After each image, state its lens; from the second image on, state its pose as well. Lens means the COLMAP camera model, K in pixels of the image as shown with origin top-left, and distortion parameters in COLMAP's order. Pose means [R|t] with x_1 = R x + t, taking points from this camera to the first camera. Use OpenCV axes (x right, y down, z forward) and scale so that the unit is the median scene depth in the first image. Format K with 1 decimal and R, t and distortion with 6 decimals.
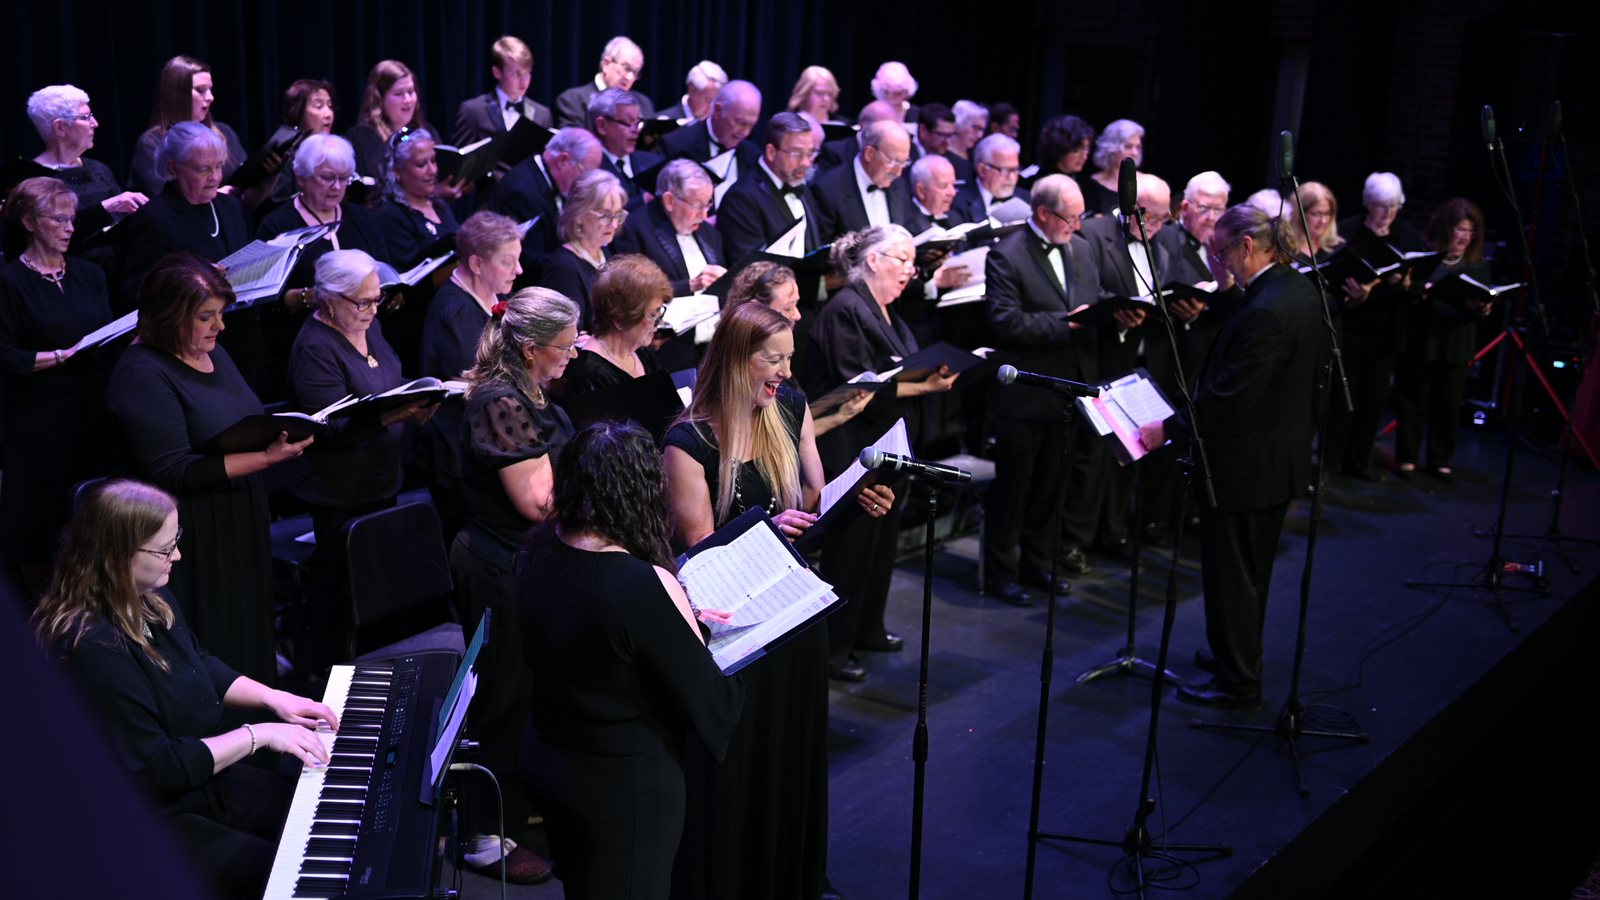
lens RADIAL K [[1326.5, 0, 800.0], [0, 1326.5, 450.0], [0, 0, 1]] dist [-0.019902, -0.004294]
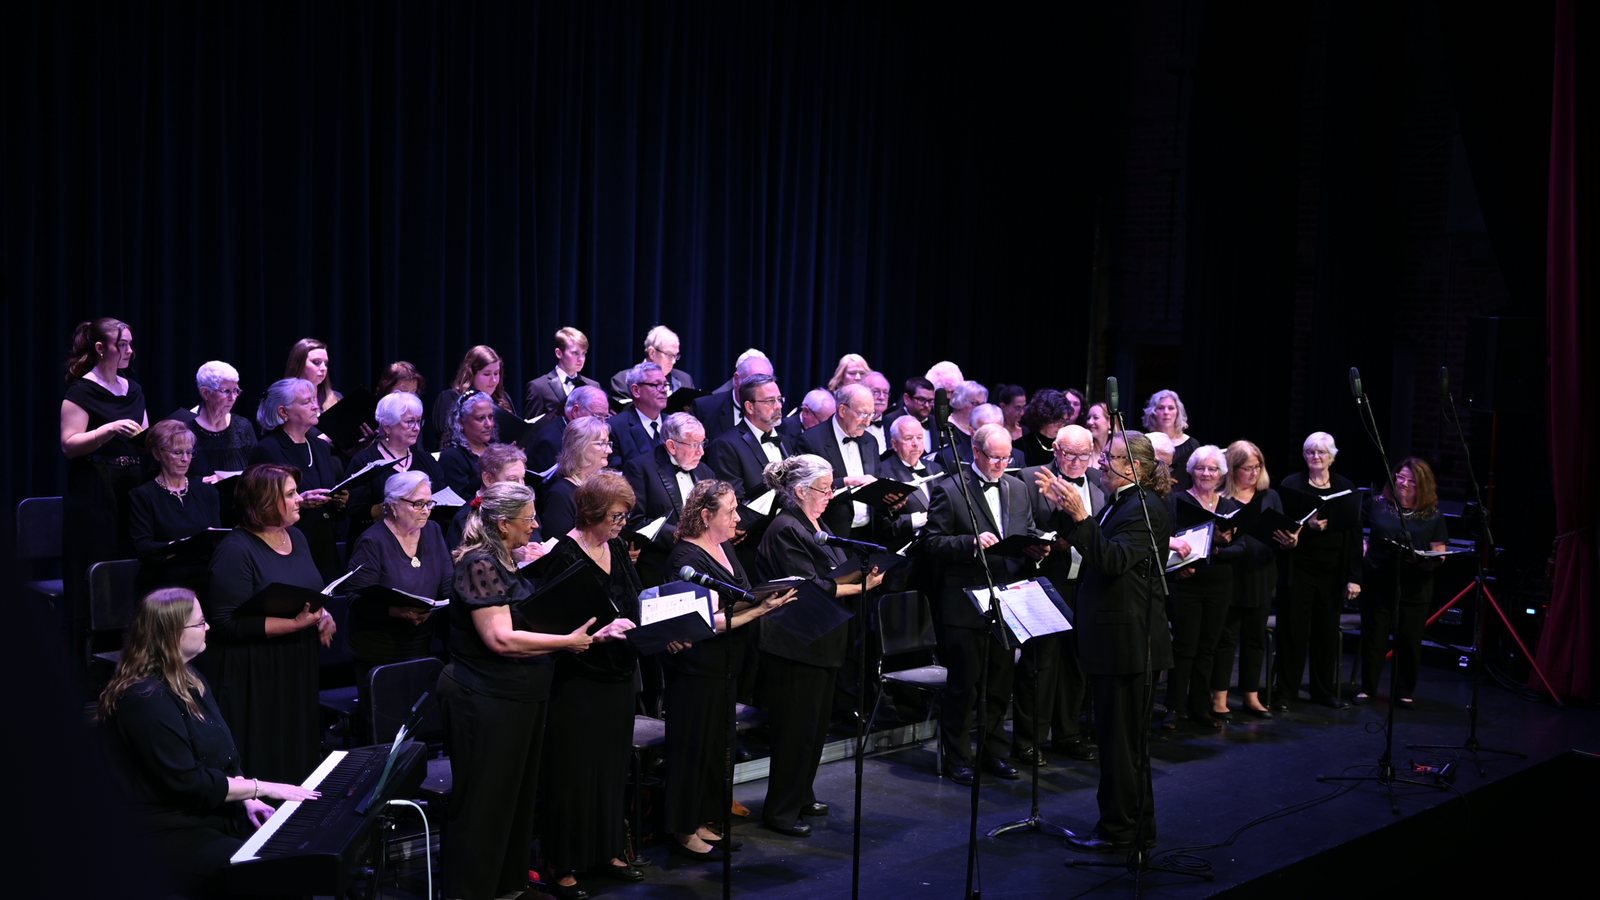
lens RADIAL K [[1168.1, 0, 800.0], [0, 1168.1, 450.0], [0, 0, 1]] dist [0.019557, 0.001772]
pose [[0.999096, -0.000020, -0.042511, 0.063628], [-0.008532, 0.979557, -0.200986, 0.035579], [0.041646, 0.201167, 0.978671, -0.078706]]
